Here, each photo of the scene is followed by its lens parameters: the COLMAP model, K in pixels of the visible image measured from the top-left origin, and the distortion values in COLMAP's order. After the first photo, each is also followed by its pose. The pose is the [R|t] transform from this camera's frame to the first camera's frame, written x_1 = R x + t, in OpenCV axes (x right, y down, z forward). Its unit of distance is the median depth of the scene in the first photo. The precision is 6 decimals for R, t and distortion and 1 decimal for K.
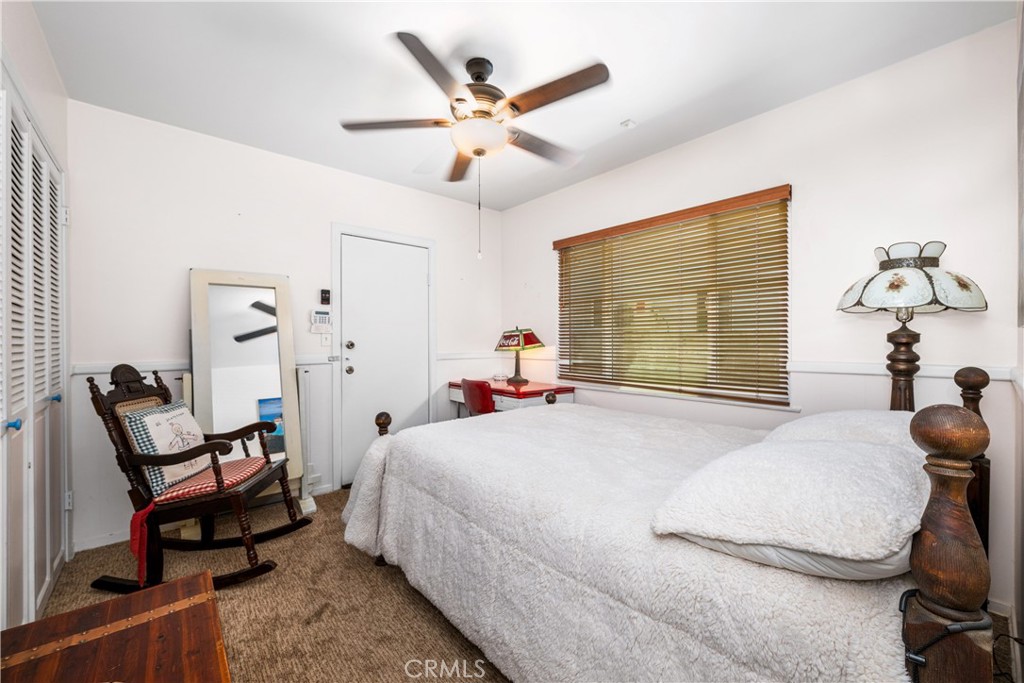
lens RADIAL K [[410.4, 0, 511.1], [0, 410.4, 336.5], [0, 0, 1]] dist [-0.004024, 0.000467]
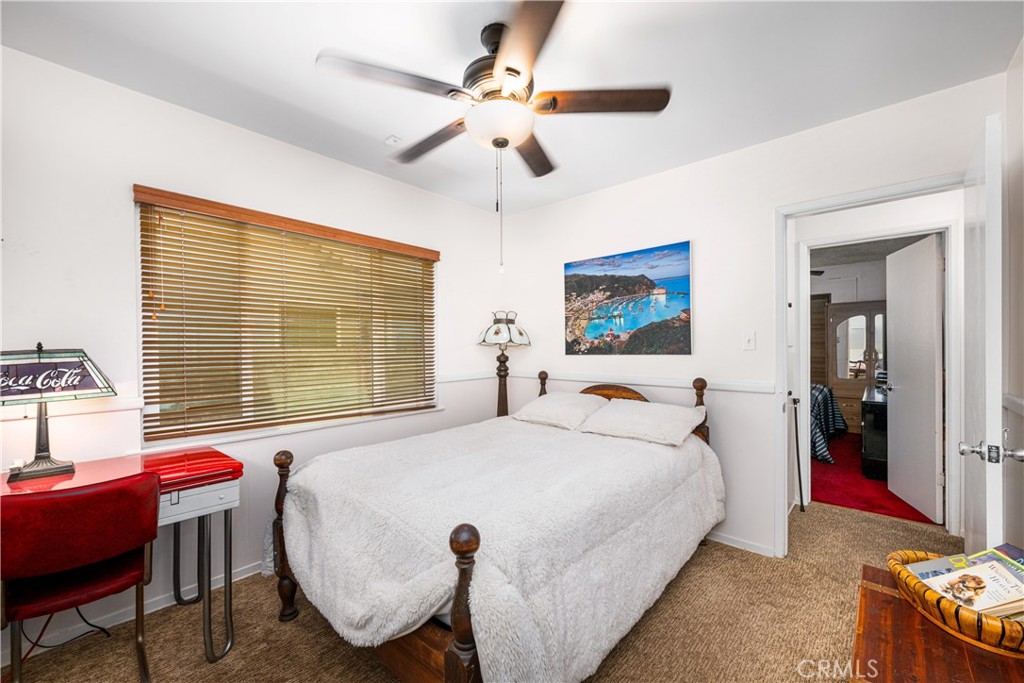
lens RADIAL K [[410.4, 0, 511.6], [0, 410.4, 348.0], [0, 0, 1]] dist [-0.004024, 0.000467]
pose [[-0.131267, 0.012175, 0.991272, -1.000029], [0.005757, 0.999917, -0.011519, -0.025062], [-0.991330, 0.004194, -0.131326, 1.200642]]
